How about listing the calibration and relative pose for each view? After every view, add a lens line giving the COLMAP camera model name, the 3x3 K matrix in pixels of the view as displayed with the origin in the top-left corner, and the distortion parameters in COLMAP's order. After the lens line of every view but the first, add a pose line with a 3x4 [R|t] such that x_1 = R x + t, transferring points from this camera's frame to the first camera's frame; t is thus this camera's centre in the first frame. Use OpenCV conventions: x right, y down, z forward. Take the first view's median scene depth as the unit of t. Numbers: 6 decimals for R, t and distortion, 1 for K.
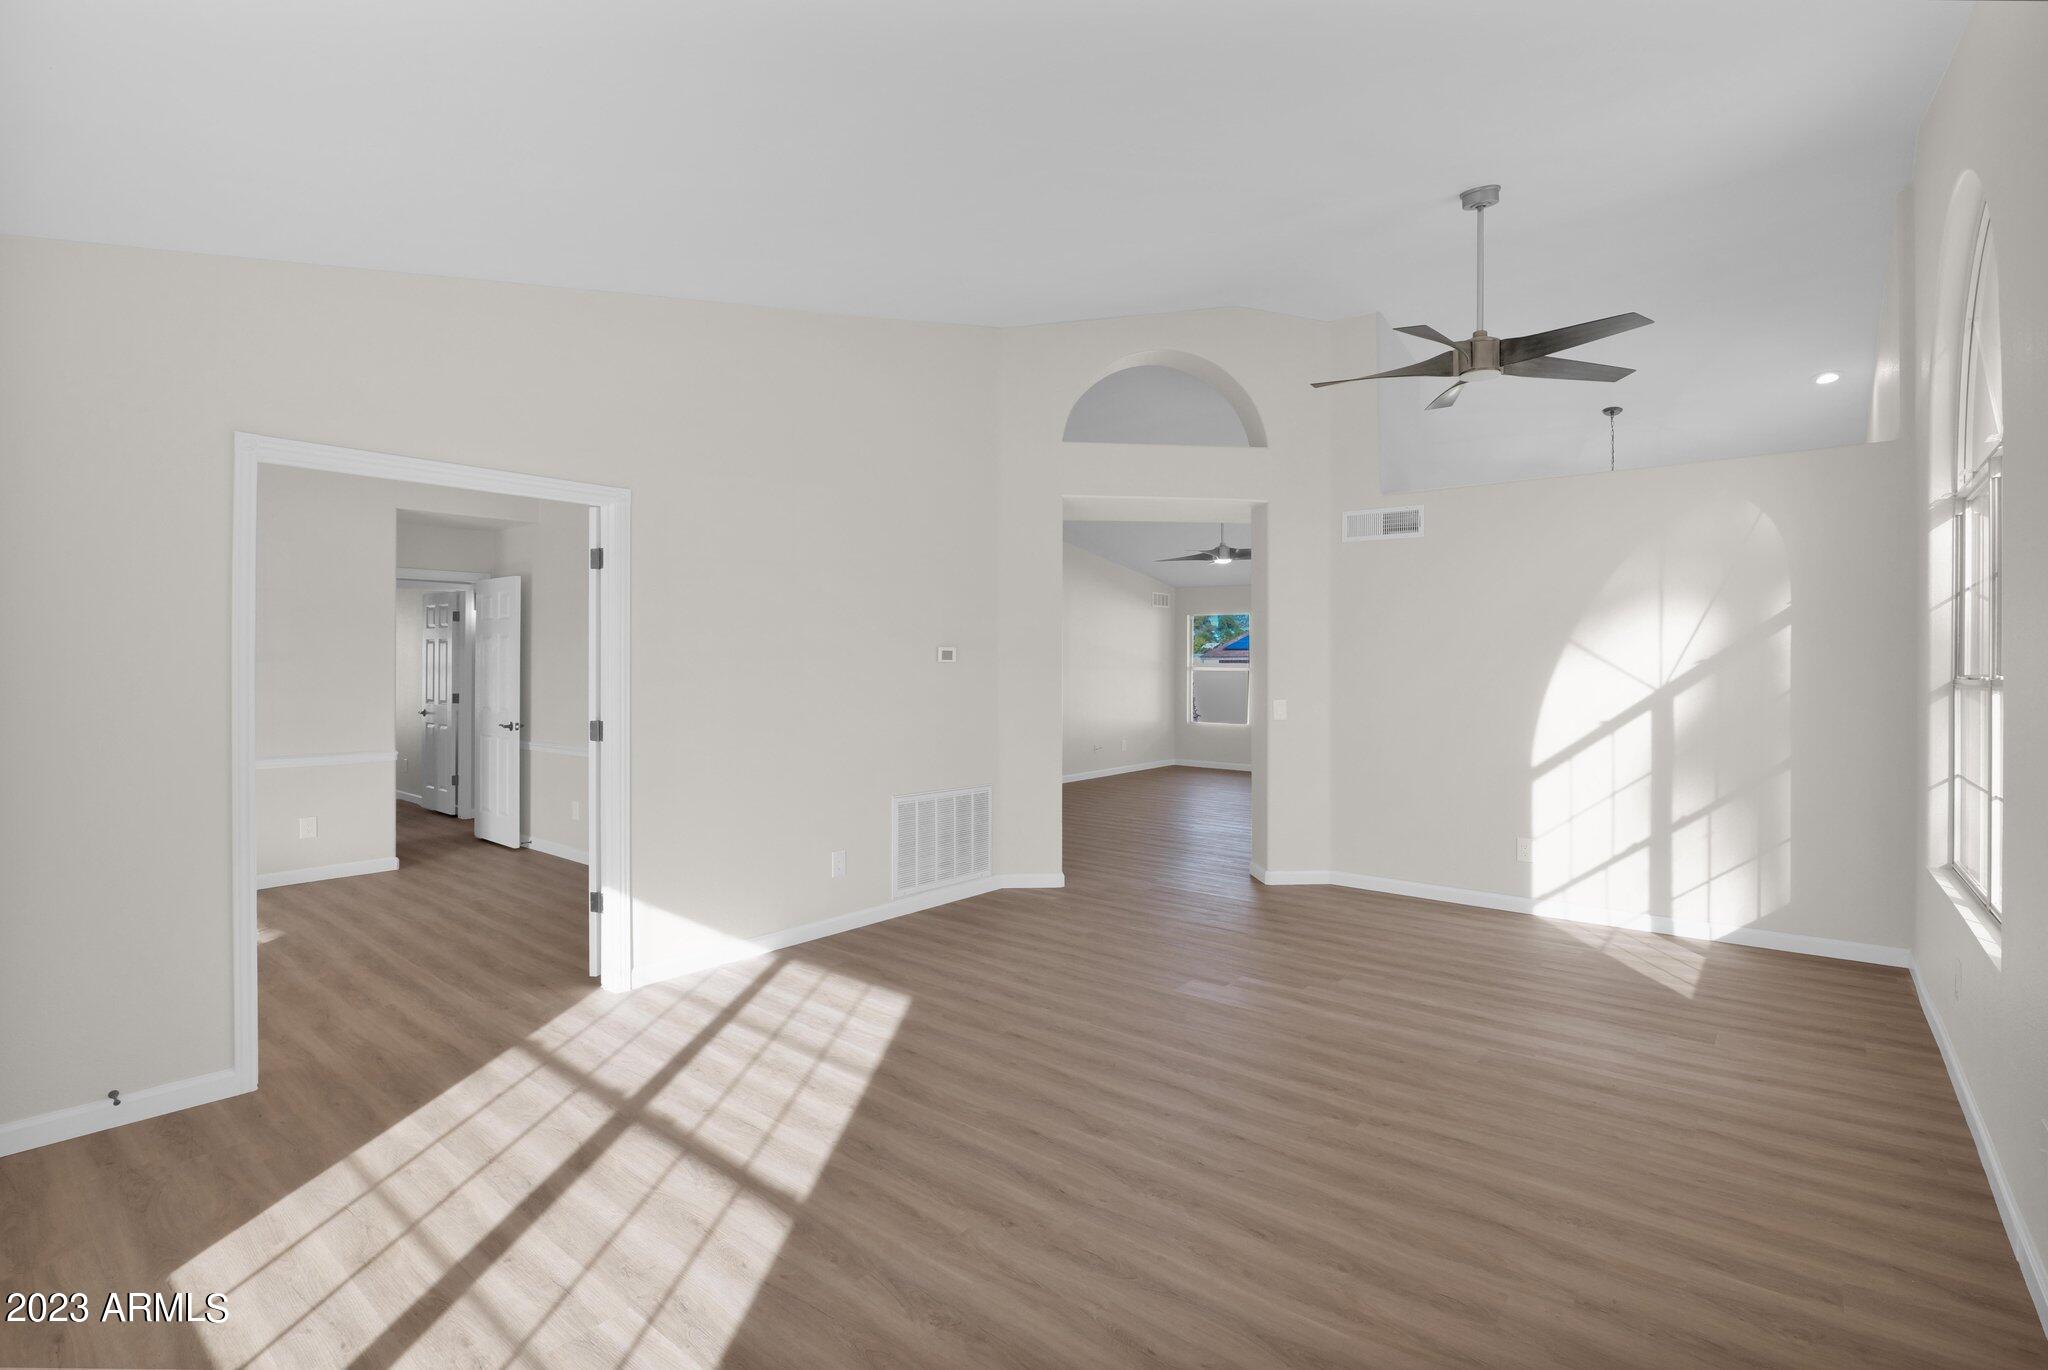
lens RADIAL K [[955.7, 0, 1030.3], [0, 955.7, 672.9], [0, 0, 1]] dist [-0.009610, 0.000420]
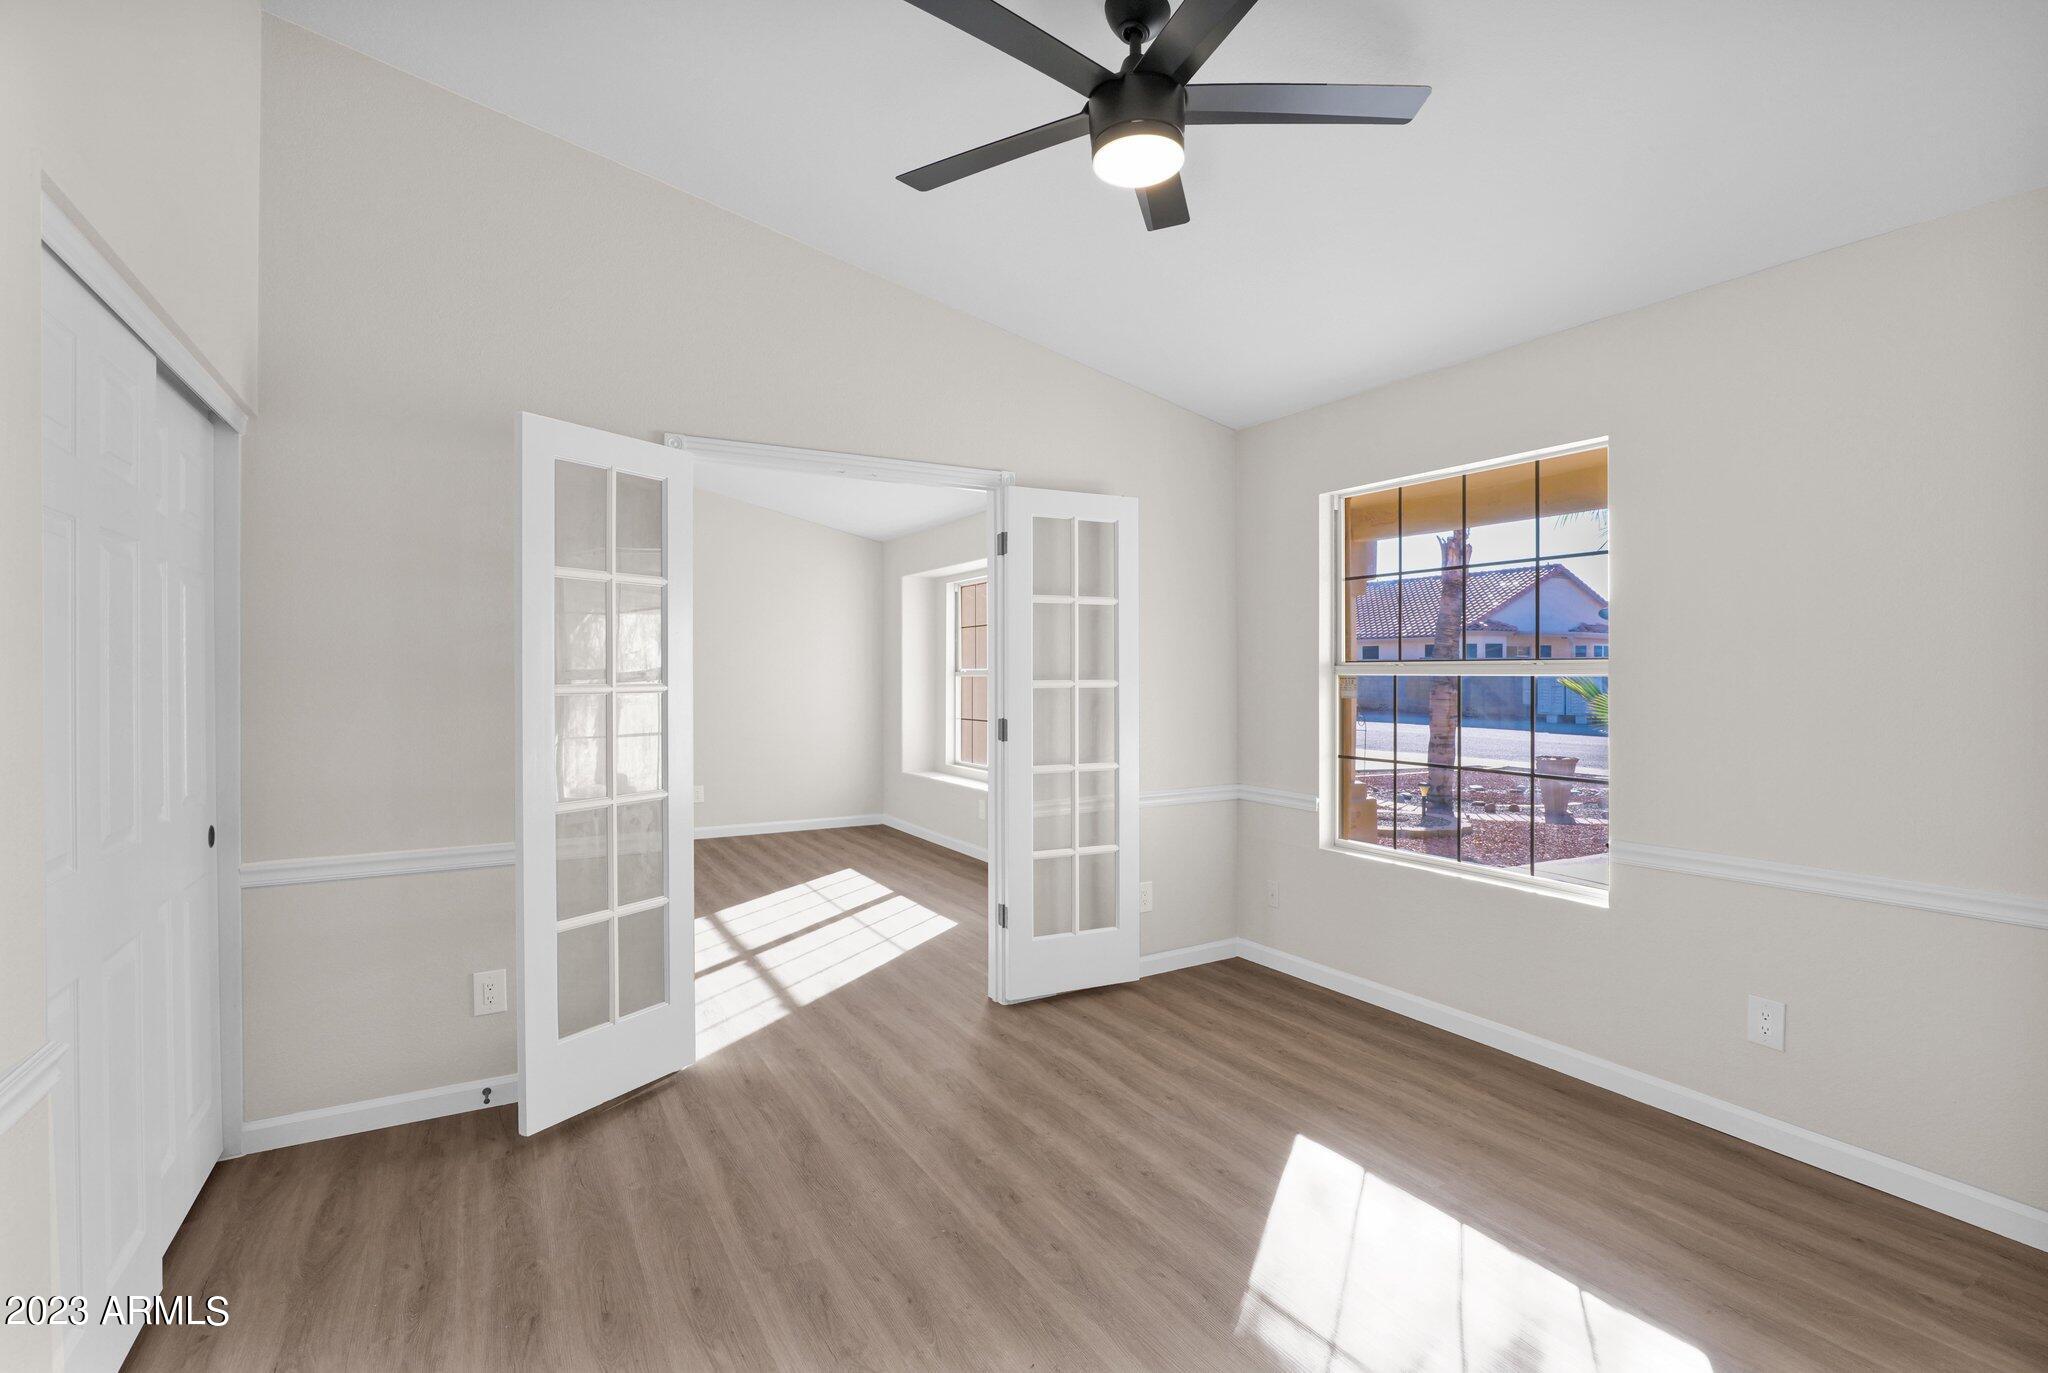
lens RADIAL K [[955.7, 0, 1024.2], [0, 955.7, 678.2], [0, 0, 1]] dist [-0.009610, 0.000420]
pose [[-0.937491, -0.009994, 0.347865, -1.220264], [-0.004512, 0.999853, 0.016563, -0.003023], [-0.347980, 0.013958, -0.937398, 2.035446]]
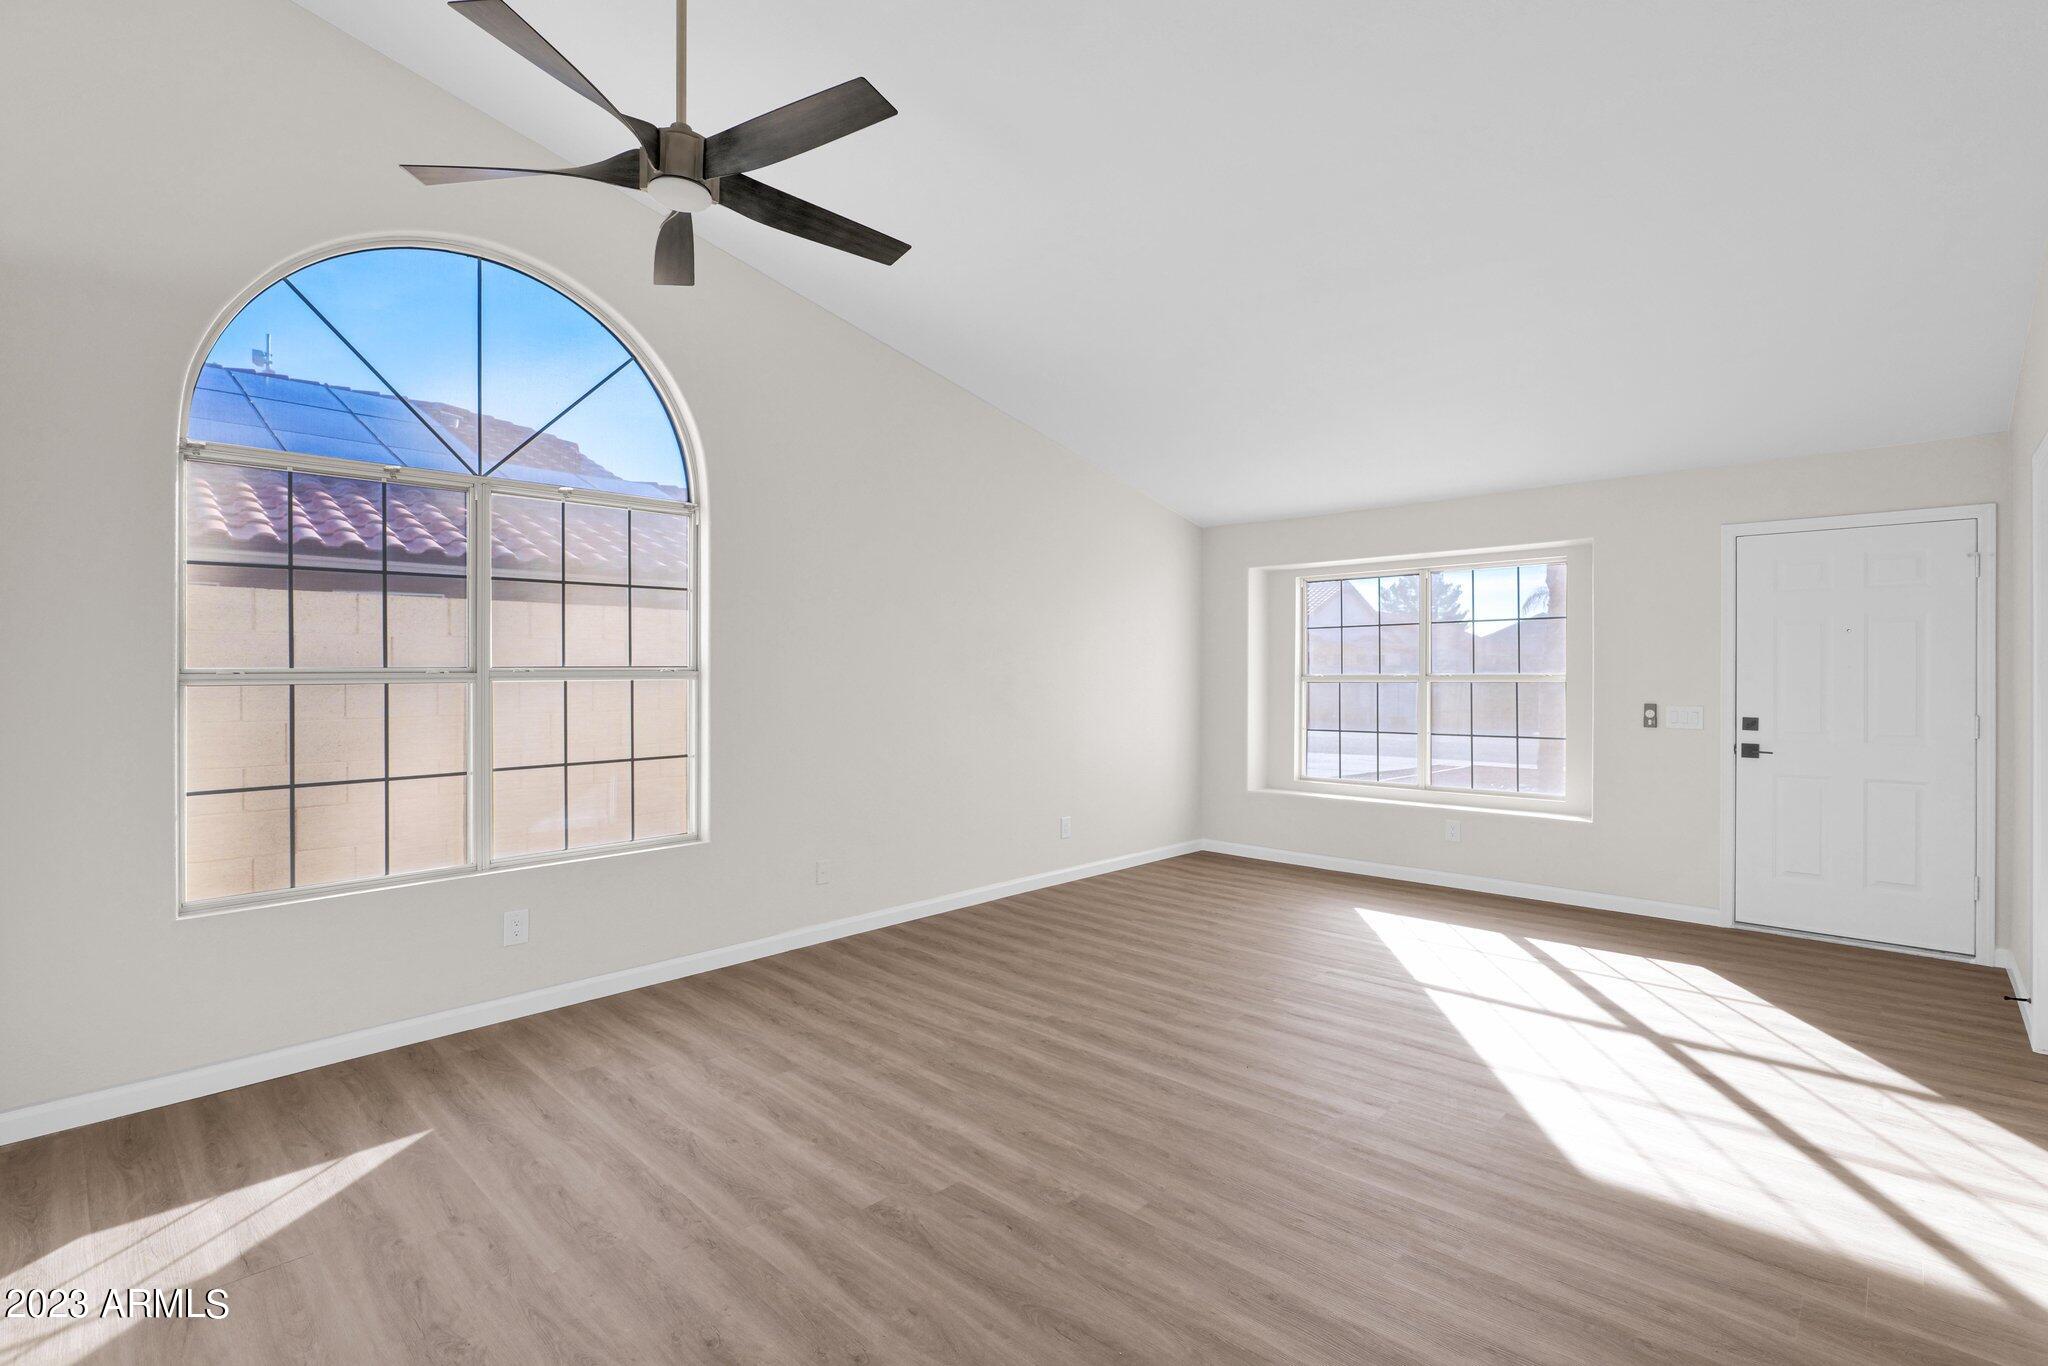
lens RADIAL K [[955.7, 0, 1024.1], [0, 955.7, 674.1], [0, 0, 1]] dist [-0.009610, 0.000420]
pose [[-0.997306, -0.001688, 0.073333, 0.250949], [-0.000963, 0.999950, 0.009910, -0.004786], [-0.073346, 0.009812, -0.997258, 2.032320]]
